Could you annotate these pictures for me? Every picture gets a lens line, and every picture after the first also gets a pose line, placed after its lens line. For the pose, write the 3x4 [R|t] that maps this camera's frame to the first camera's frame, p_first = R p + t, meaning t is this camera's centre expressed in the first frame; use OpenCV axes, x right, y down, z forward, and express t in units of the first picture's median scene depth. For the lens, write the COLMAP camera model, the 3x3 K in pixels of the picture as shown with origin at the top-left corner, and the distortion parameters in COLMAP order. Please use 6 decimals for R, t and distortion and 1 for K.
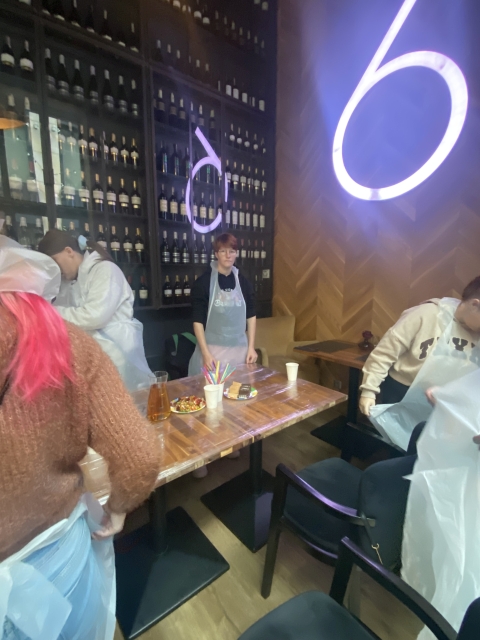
lens RADIAL K [[300.2, 0, 235.7], [0, 300.2, 329.4], [0, 0, 1]] dist [-0.006032, -0.005983]
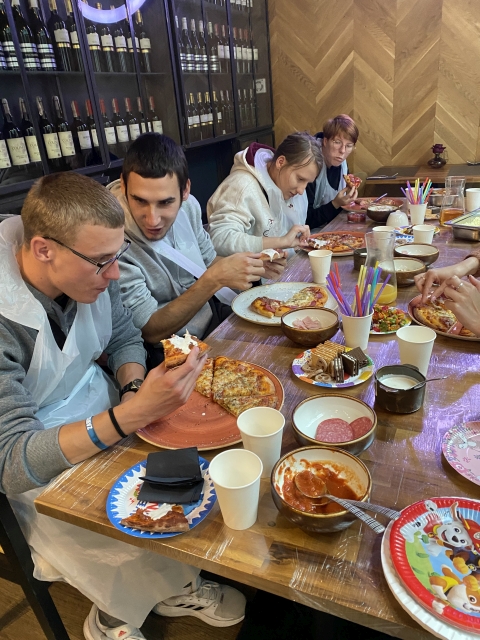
lens RADIAL K [[490.8, 0, 237.2], [0, 490.8, 313.9], [0, 0, 1]] dist [0.024454, -0.020108]
pose [[0.894744, -0.246702, 0.372253, -0.645132], [0.158938, 0.954898, 0.250815, 0.021079], [-0.417340, -0.165250, 0.893599, -0.054329]]
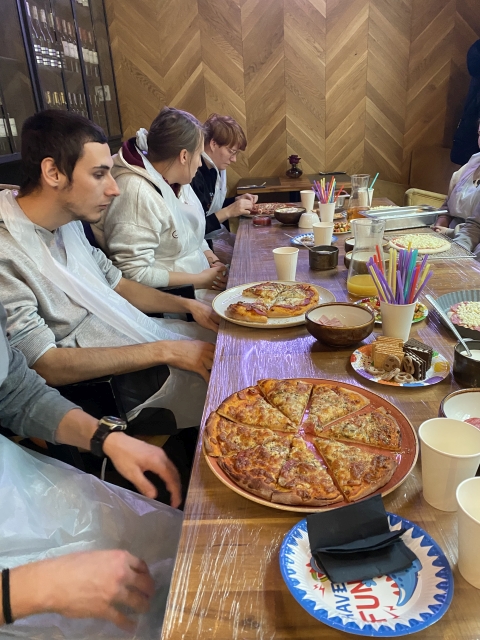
lens RADIAL K [[490.8, 0, 241.2], [0, 490.8, 316.5], [0, 0, 1]] dist [0.024454, -0.020108]
pose [[0.654791, -0.321685, 0.683935, -0.743310], [0.179751, 0.945220, 0.272487, 0.028782], [-0.734124, -0.055484, 0.676745, 0.122636]]
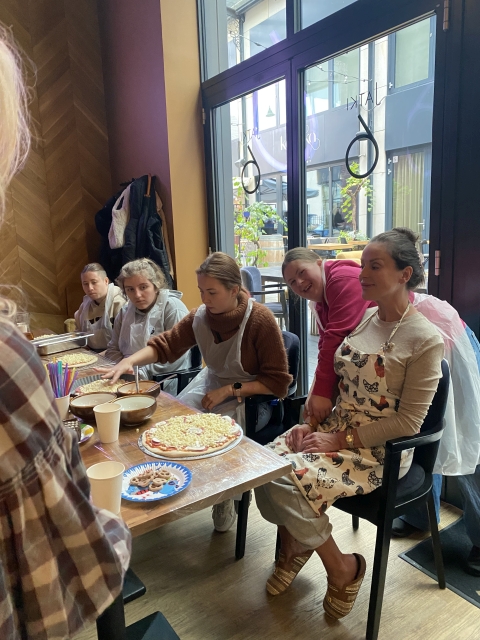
lens RADIAL K [[490.8, 0, 249.9], [0, 490.8, 310.8], [0, 0, 1]] dist [0.024454, -0.020108]
pose [[0.056950, -0.159563, 0.985544, -0.931721], [0.201752, 0.968619, 0.145164, 0.011214], [-0.977780, 0.190568, 0.087355, 0.002731]]
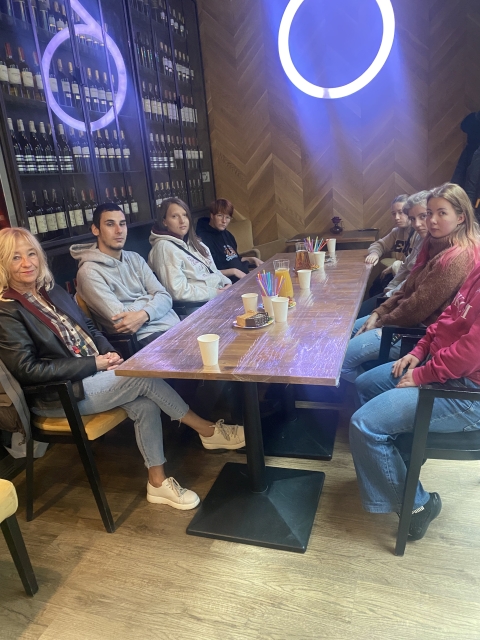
lens RADIAL K [[490.8, 0, 233.1], [0, 490.8, 315.3], [0, 0, 1]] dist [0.024454, -0.020108]
pose [[0.845474, -0.216920, 0.487975, -0.846346], [0.179534, 0.976054, 0.122822, 0.067287], [-0.502933, -0.016235, 0.864173, -0.406090]]
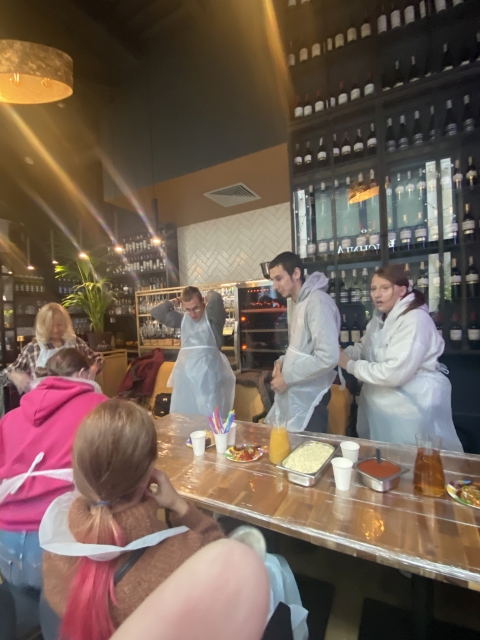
lens RADIAL K [[300.2, 0, 240.7], [0, 300.2, 327.7], [0, 0, 1]] dist [-0.006032, -0.005983]
pose [[0.398948, 0.001826, -0.916972, 0.163120], [-0.132159, 0.989672, -0.055528, -0.013327], [0.907400, 0.143339, 0.395068, 0.120413]]
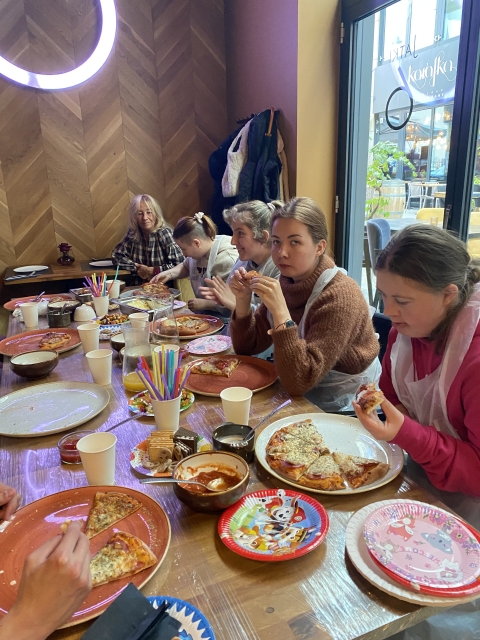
lens RADIAL K [[490.8, 0, 248.1], [0, 490.8, 314.4], [0, 0, 1]] dist [0.024454, -0.020108]
pose [[0.264660, -0.261958, 0.928080, -0.769415], [0.183904, 0.958446, 0.218086, -0.011278], [-0.946644, 0.112959, 0.301837, 0.079348]]
